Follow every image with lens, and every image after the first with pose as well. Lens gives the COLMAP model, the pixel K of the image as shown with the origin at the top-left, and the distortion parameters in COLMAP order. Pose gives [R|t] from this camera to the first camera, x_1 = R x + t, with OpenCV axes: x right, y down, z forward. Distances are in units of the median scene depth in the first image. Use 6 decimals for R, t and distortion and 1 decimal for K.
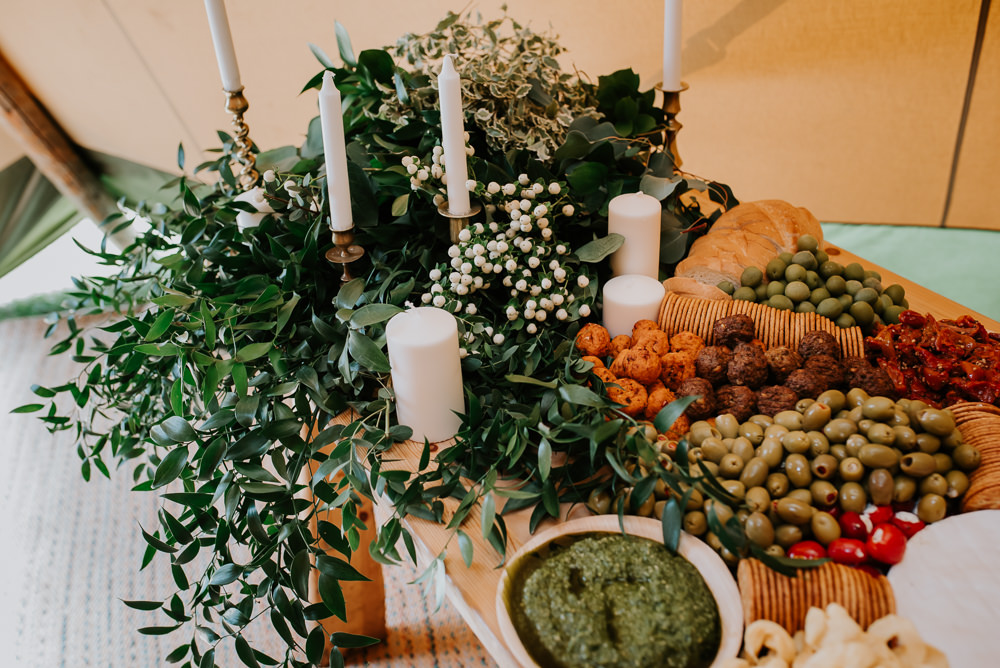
lens RADIAL K [[981.3, 0, 500.0], [0, 981.3, 334.0], [0, 0, 1]] dist [-0.004451, 0.020468]
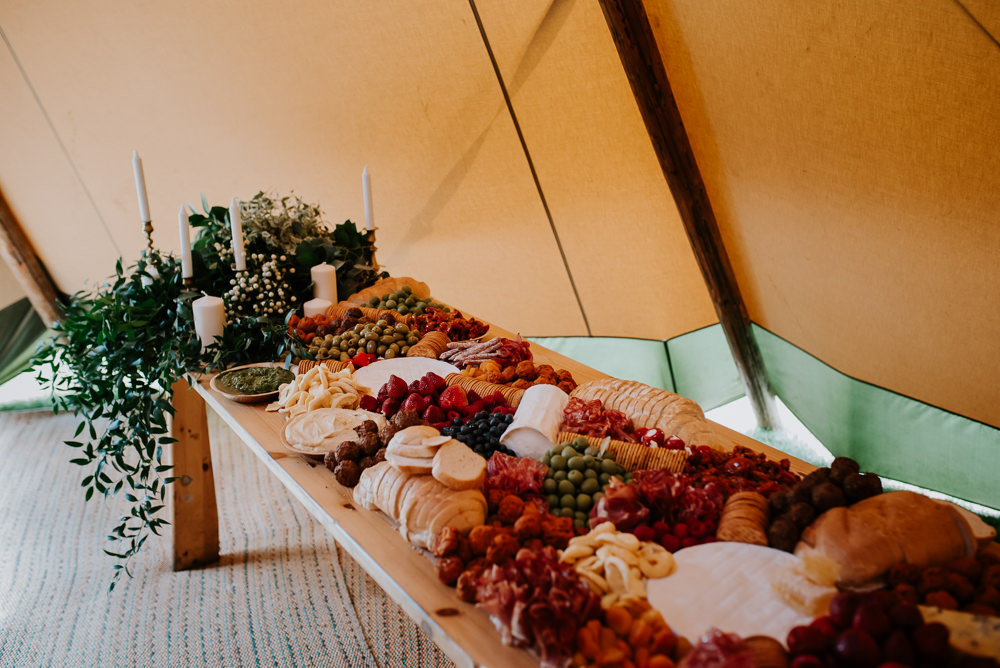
lens RADIAL K [[981.3, 0, 500.0], [0, 981.3, 334.0], [0, 0, 1]] dist [-0.004451, 0.020468]
pose [[0.999390, 0.019587, 0.028907, 0.379799], [-0.011930, 0.969570, -0.244523, 0.434548], [-0.032817, 0.244029, 0.969212, -0.881792]]
